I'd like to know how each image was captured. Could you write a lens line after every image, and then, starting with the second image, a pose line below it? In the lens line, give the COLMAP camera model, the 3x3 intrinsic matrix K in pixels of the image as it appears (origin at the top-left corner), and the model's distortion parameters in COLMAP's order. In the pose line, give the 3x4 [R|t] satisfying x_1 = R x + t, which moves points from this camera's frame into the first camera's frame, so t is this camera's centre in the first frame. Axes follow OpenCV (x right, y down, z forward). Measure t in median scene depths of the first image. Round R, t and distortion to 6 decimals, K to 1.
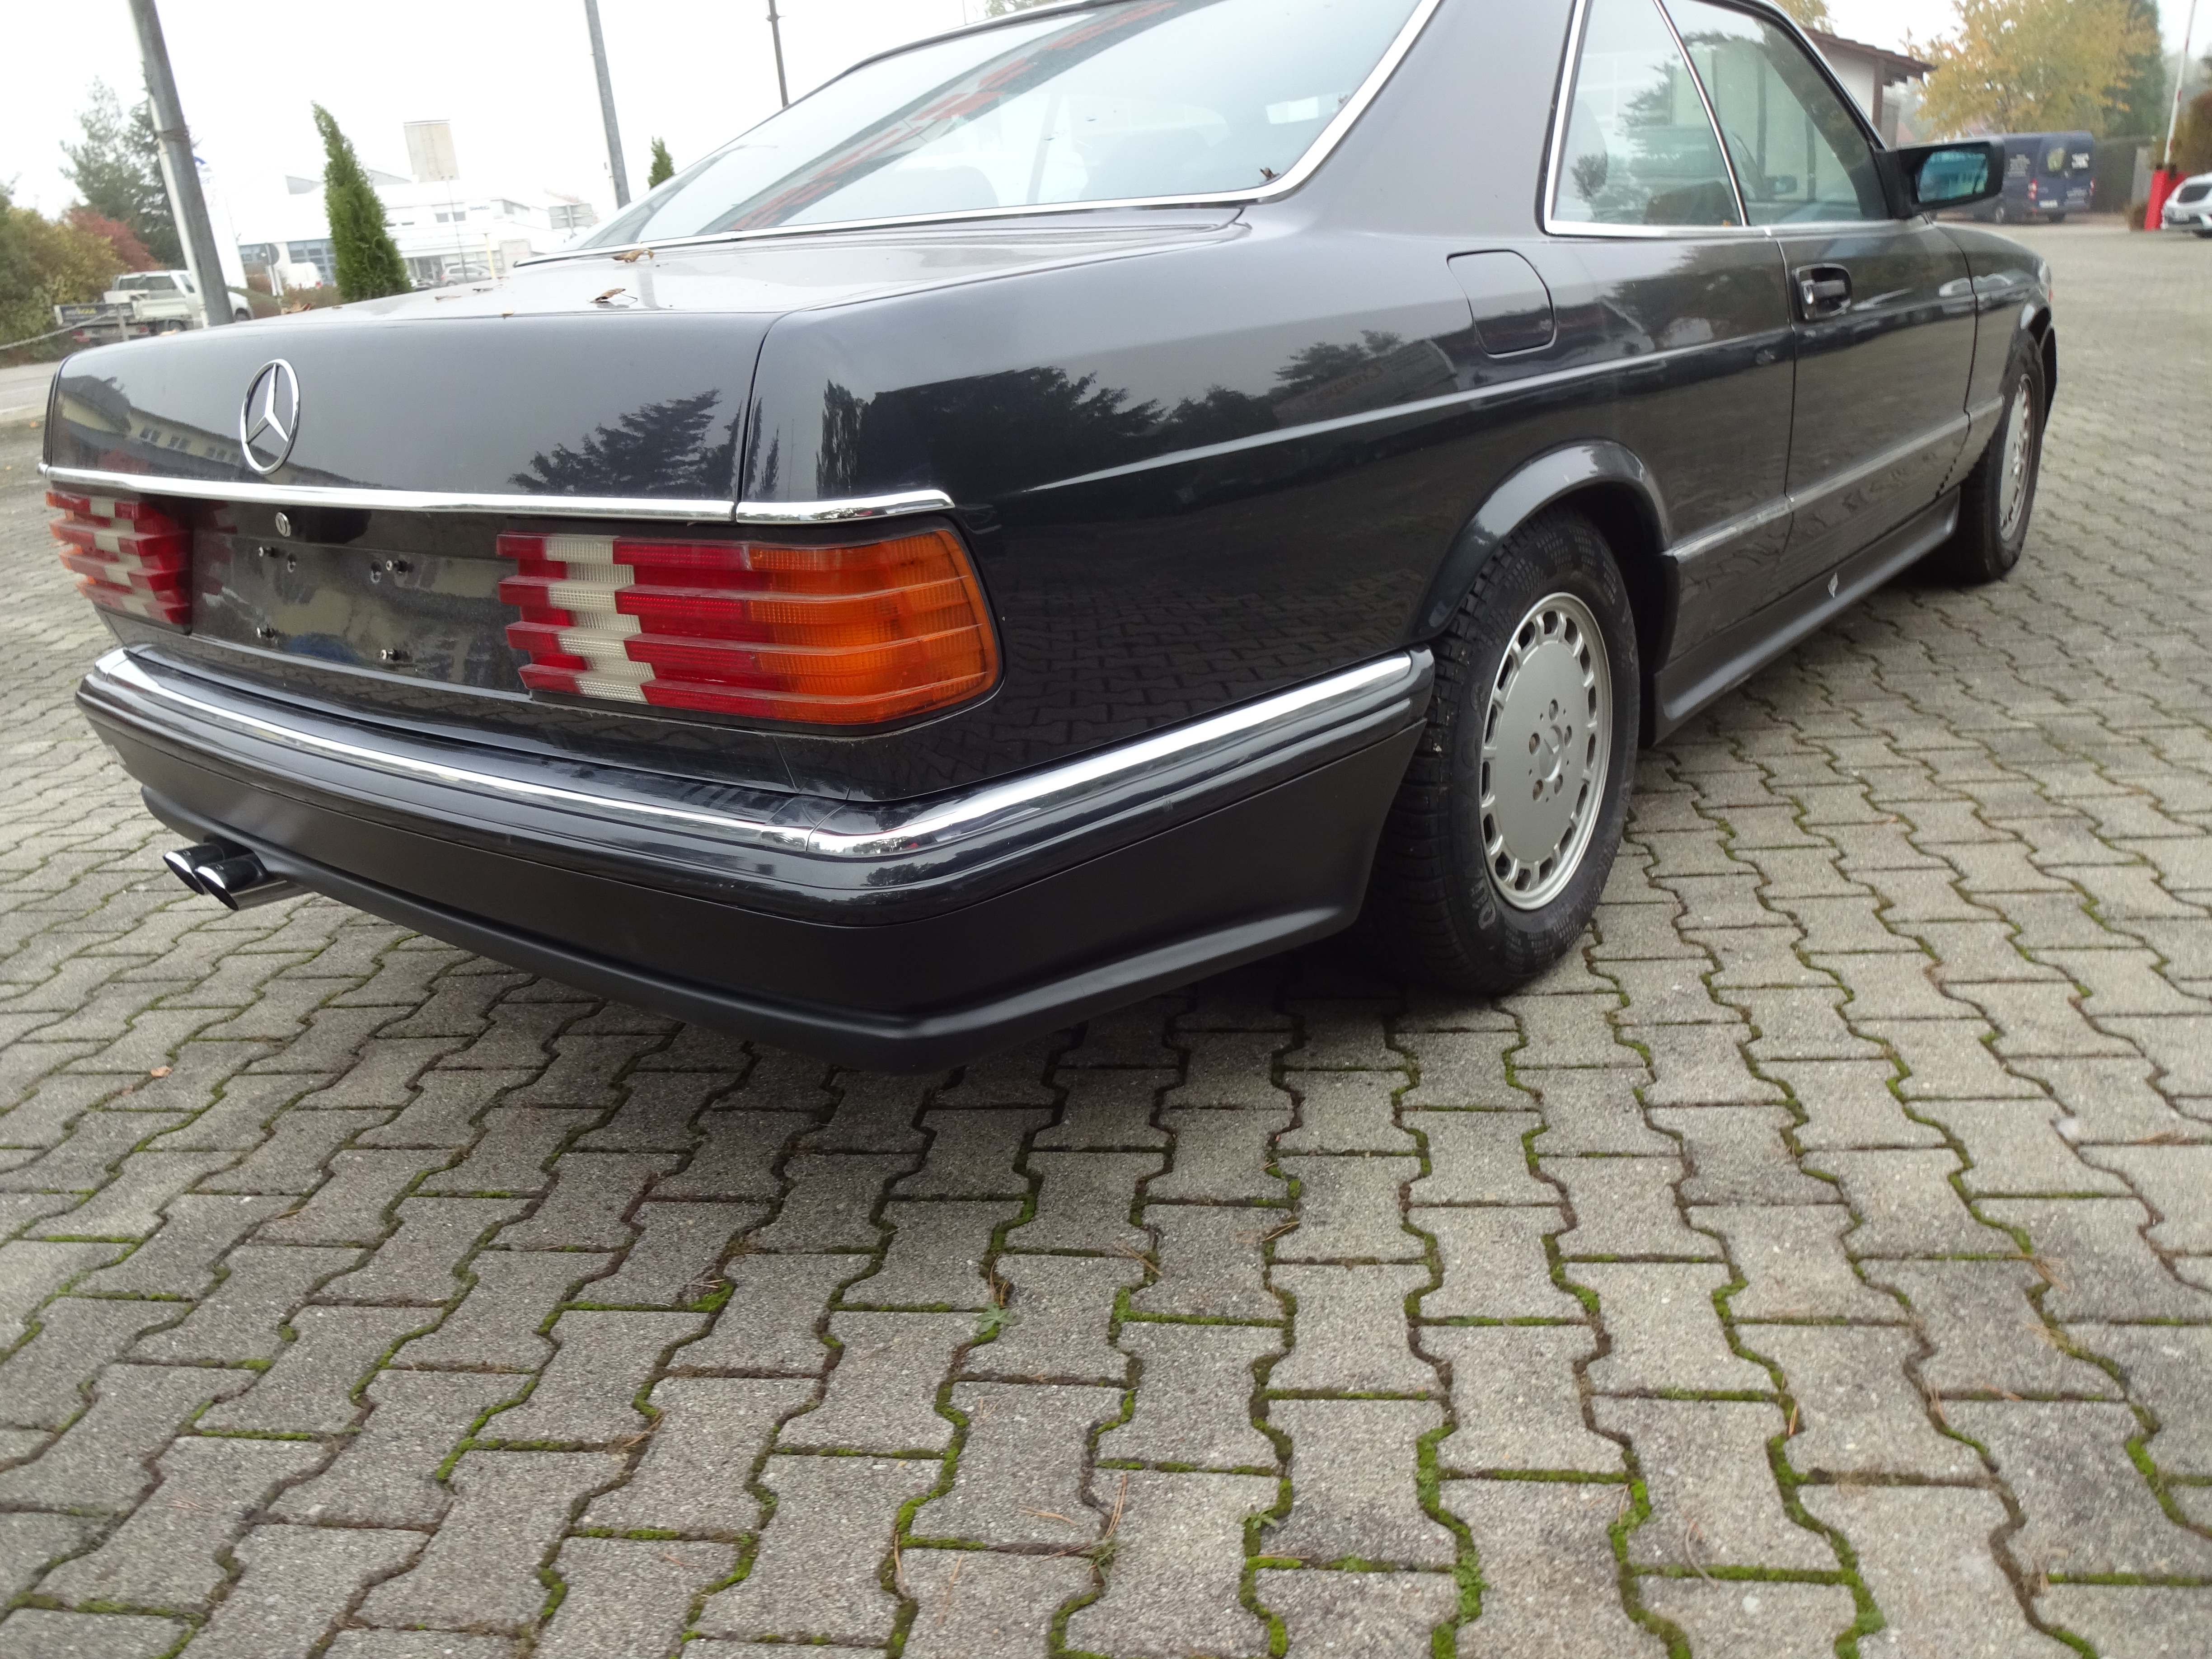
lens RADIAL K [[1621.5, 0, 1107.5], [0, 1621.5, 835.0], [0, 0, 1]] dist [-0.010909, -0.001674]
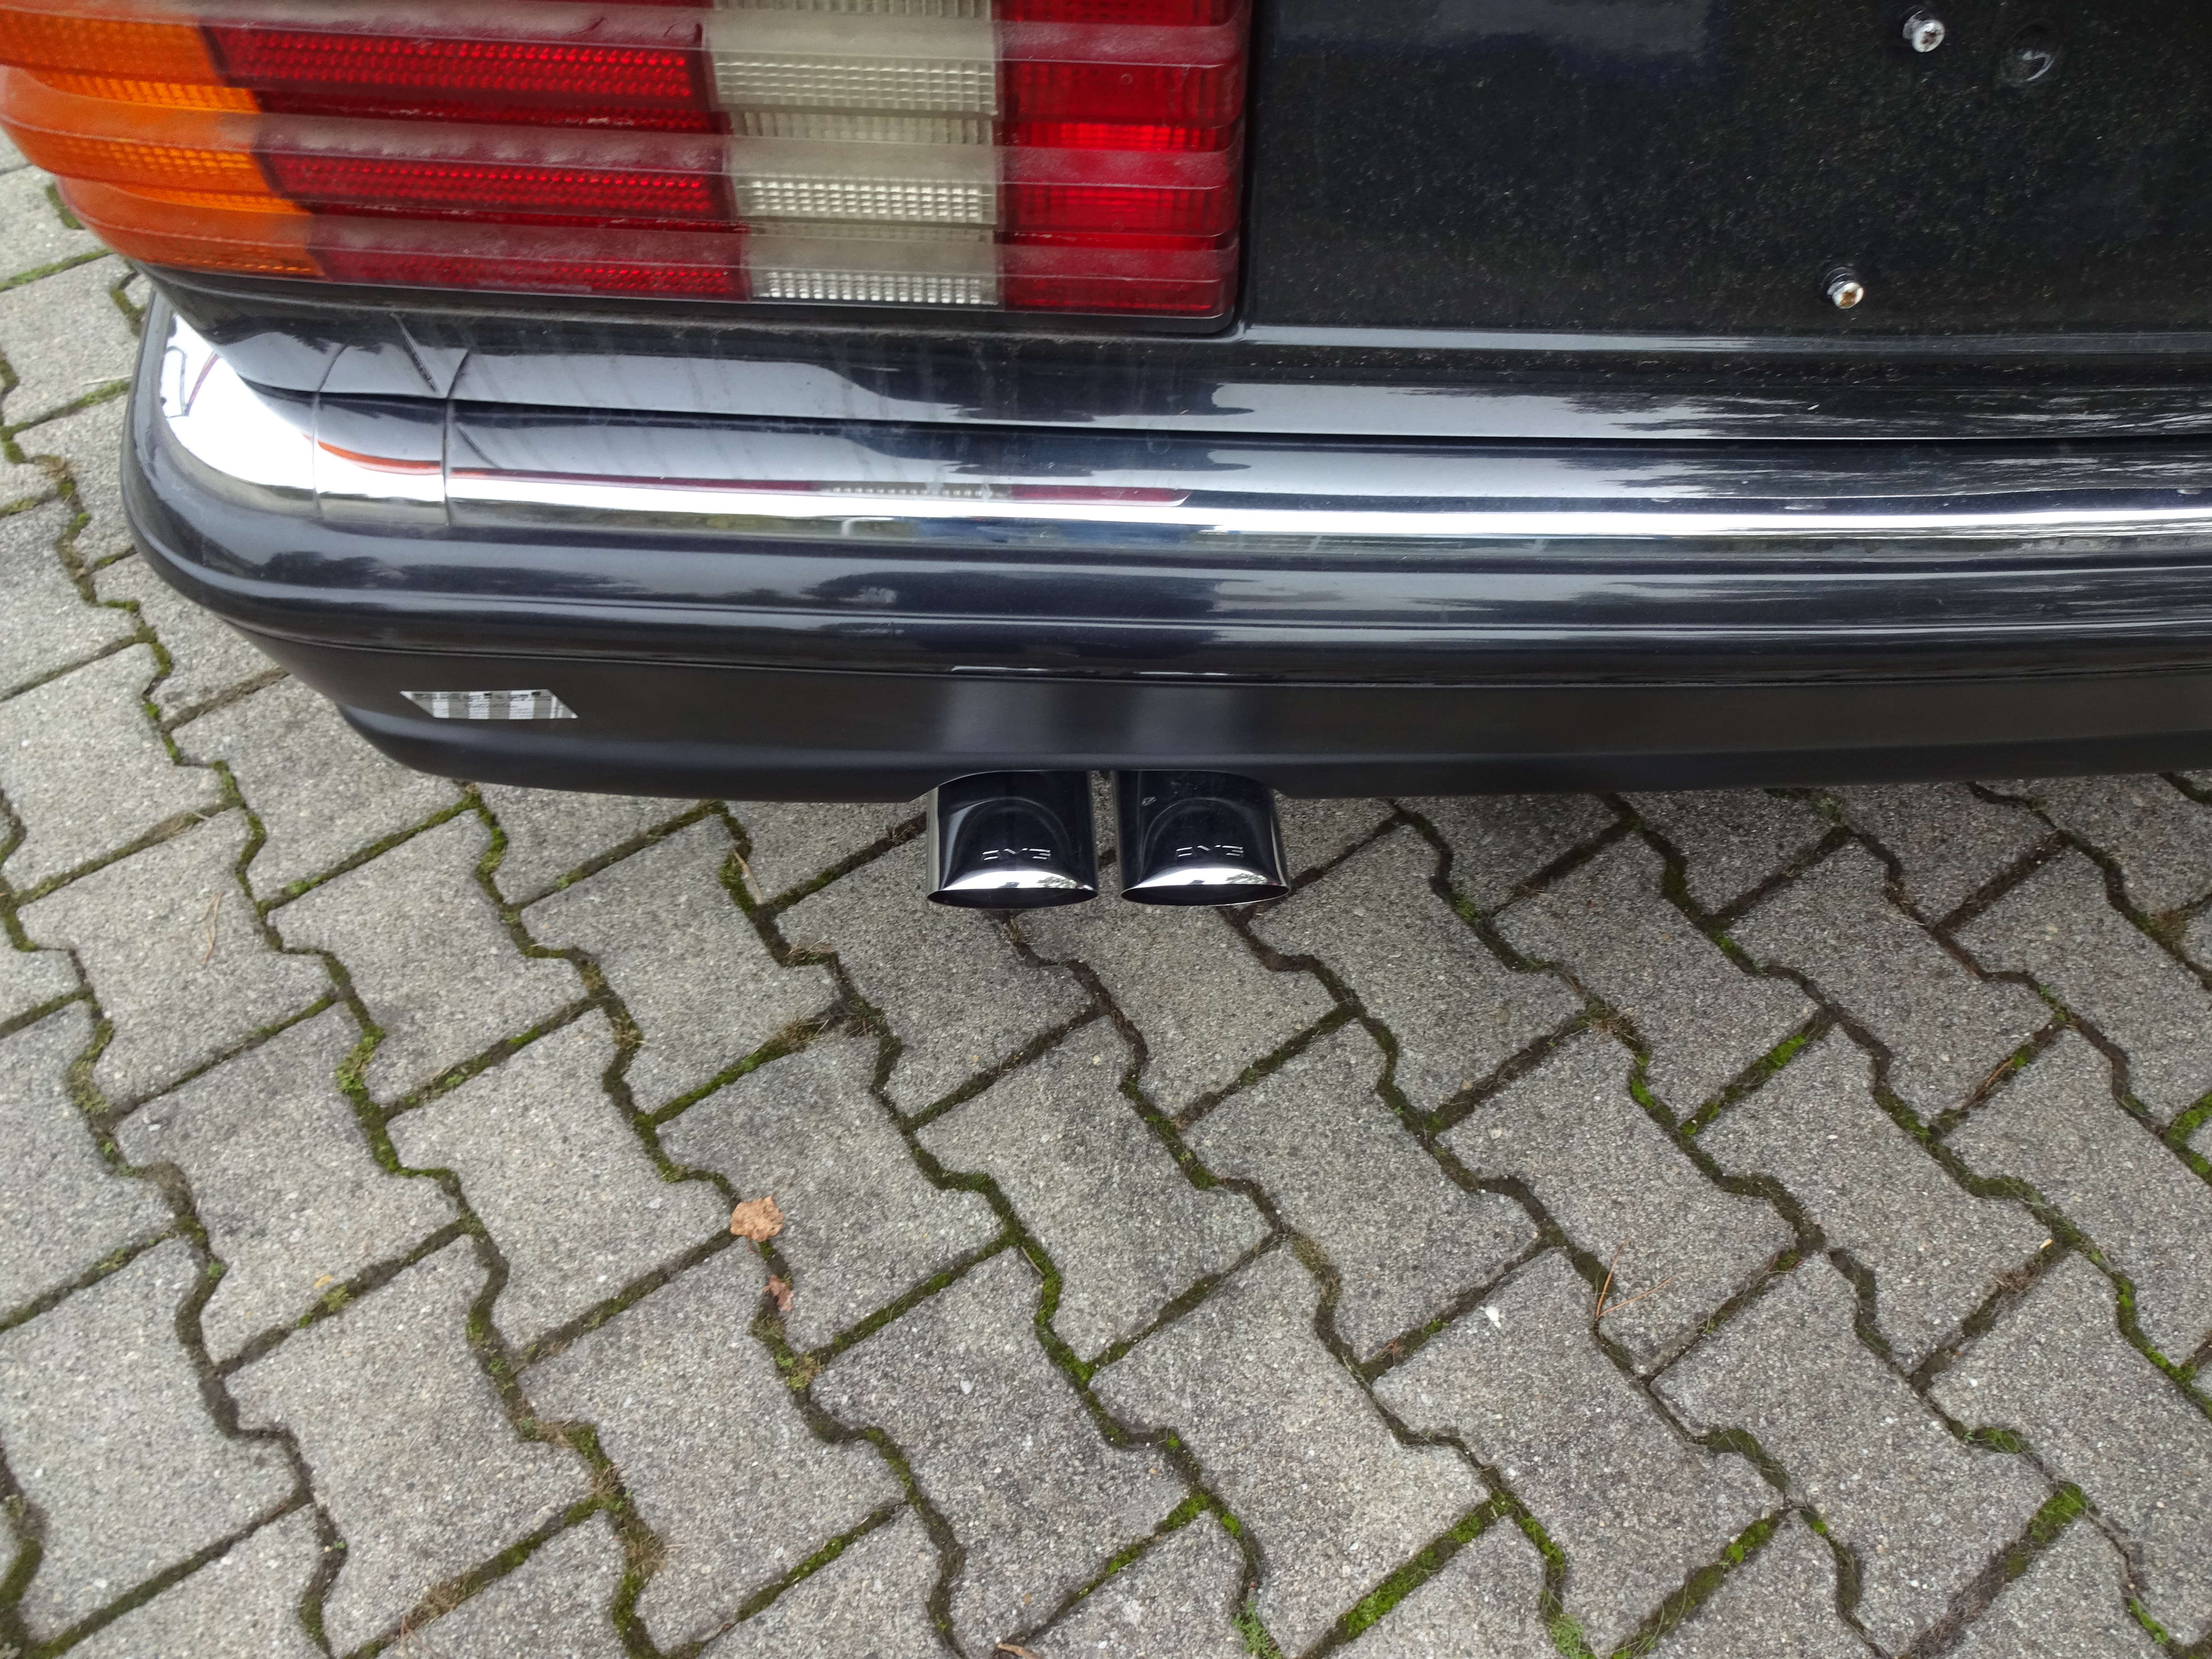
lens RADIAL K [[1621.5, 0, 1111.0], [0, 1621.5, 826.1], [0, 0, 1]] dist [-0.010909, -0.001674]
pose [[0.726371, -0.499073, 0.472558, -0.853018], [0.139700, 0.780409, 0.609463, -0.266870], [-0.672956, -0.376680, 0.636587, 0.855083]]
